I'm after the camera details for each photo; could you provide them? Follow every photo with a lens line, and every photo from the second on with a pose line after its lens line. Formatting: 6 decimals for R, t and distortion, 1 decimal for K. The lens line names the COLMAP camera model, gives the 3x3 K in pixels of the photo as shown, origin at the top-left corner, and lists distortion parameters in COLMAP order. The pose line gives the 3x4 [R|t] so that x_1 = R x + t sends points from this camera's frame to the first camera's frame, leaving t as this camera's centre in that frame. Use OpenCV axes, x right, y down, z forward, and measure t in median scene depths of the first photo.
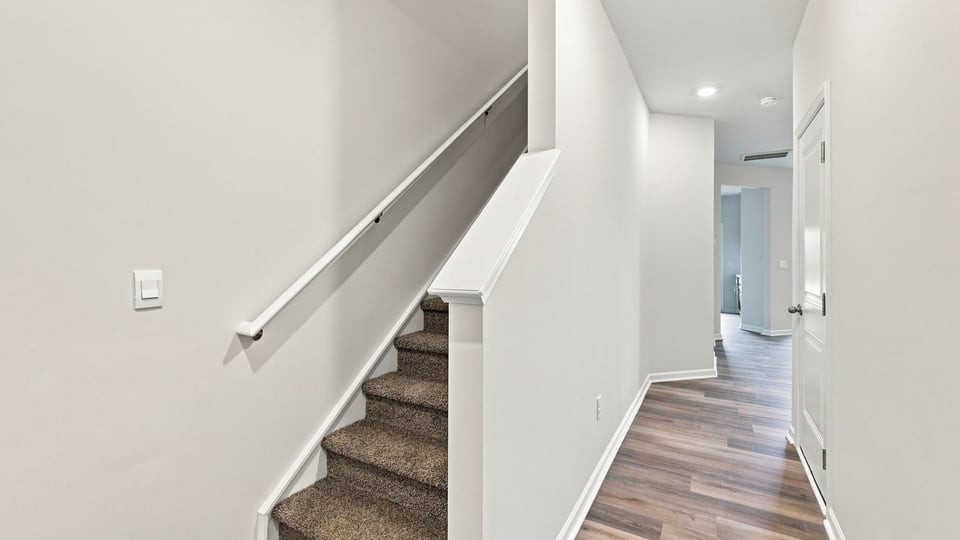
lens RADIAL K [[419.6, 0, 476.7], [0, 419.6, 261.1], [0, 0, 1]] dist [0.023859, -0.000341]
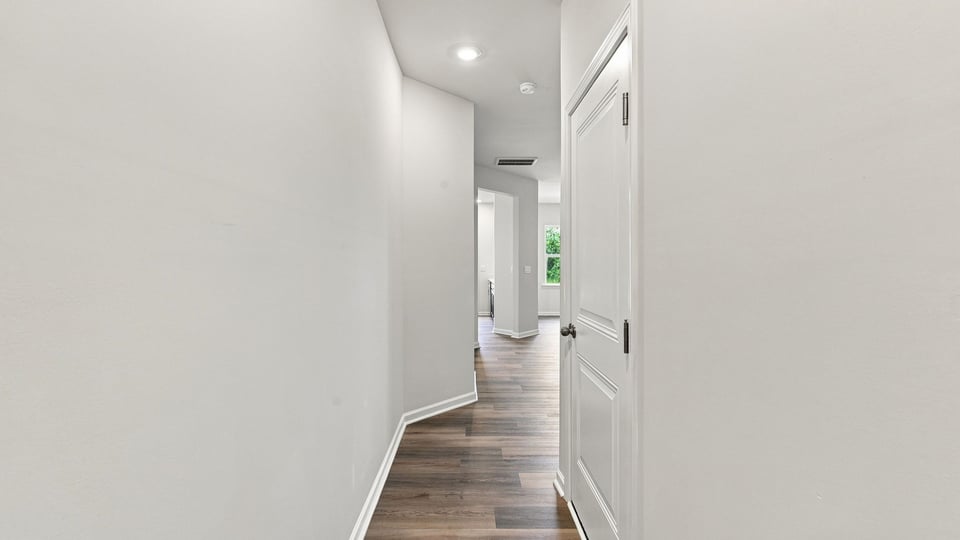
lens RADIAL K [[419.6, 0, 478.9], [0, 419.6, 265.9], [0, 0, 1]] dist [0.023859, -0.000341]
pose [[0.859447, -0.002909, 0.511217, 0.154329], [0.003181, 0.999995, 0.000343, -0.005542], [-0.511216, 0.001332, 0.859452, 0.306311]]
